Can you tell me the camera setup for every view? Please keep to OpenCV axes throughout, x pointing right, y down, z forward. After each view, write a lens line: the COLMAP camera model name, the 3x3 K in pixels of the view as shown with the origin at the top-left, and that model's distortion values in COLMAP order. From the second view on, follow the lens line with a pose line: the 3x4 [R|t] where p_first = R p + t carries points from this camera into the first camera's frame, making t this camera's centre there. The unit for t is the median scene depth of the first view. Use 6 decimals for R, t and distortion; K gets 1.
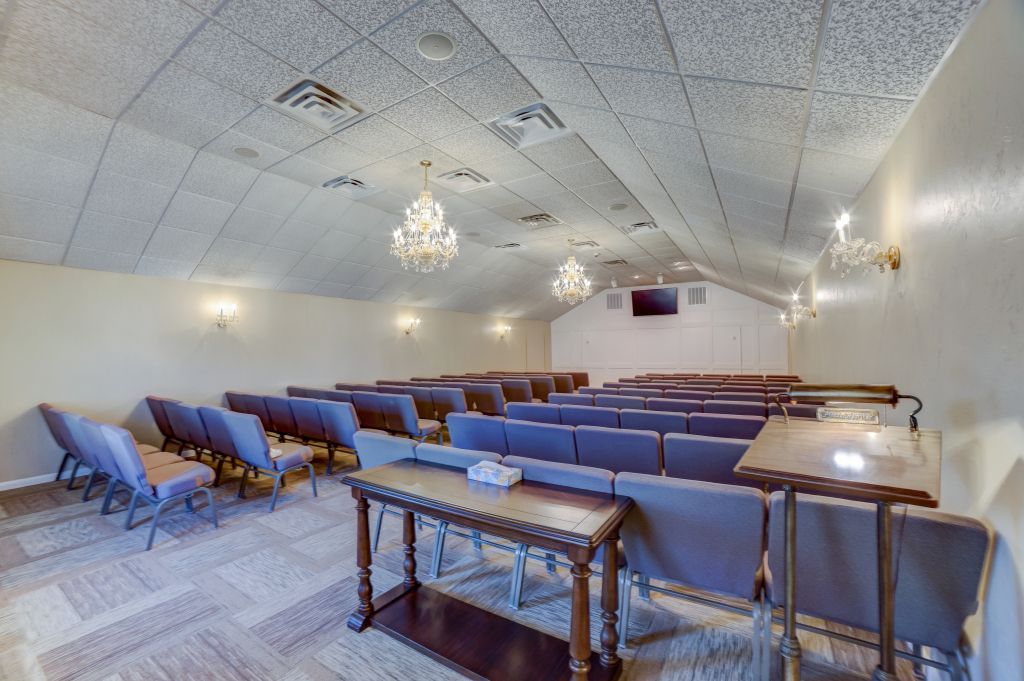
lens RADIAL K [[425.5, 0, 512.0], [0, 425.5, 340.5], [0, 0, 1]] dist [-0.017553, 0.000260]
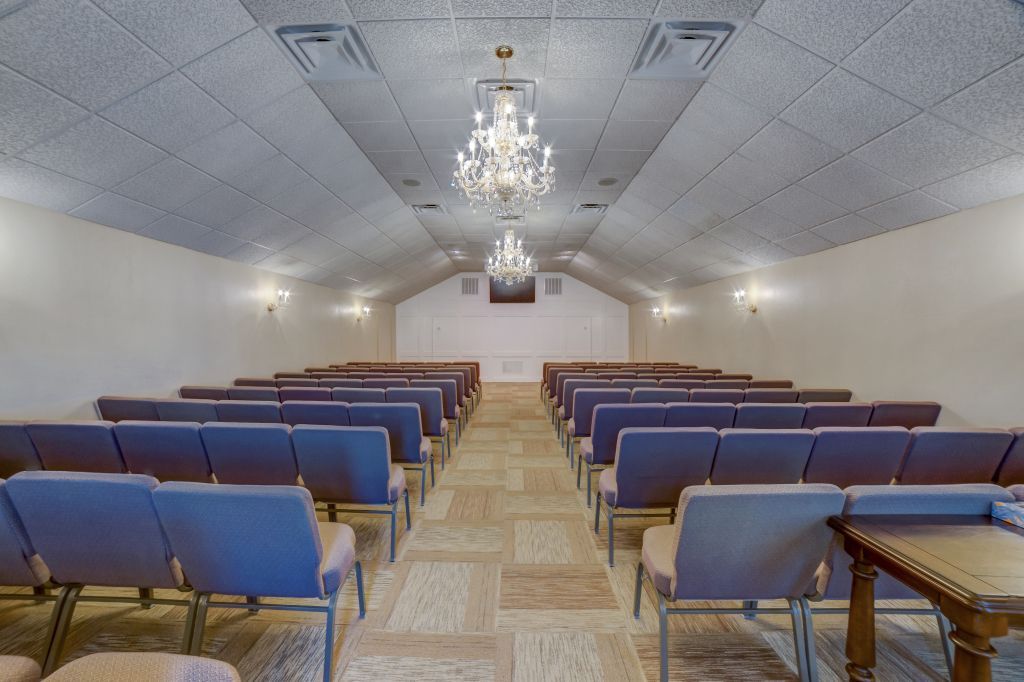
lens RADIAL K [[421.1, 0, 511.3], [0, 421.1, 372.9], [0, 0, 1]] dist [-0.024129, 0.000191]
pose [[0.859019, -0.030365, 0.511043, -0.262269], [-0.025520, 0.994459, 0.101985, 0.004599], [-0.511307, -0.100649, 0.853484, 0.197363]]
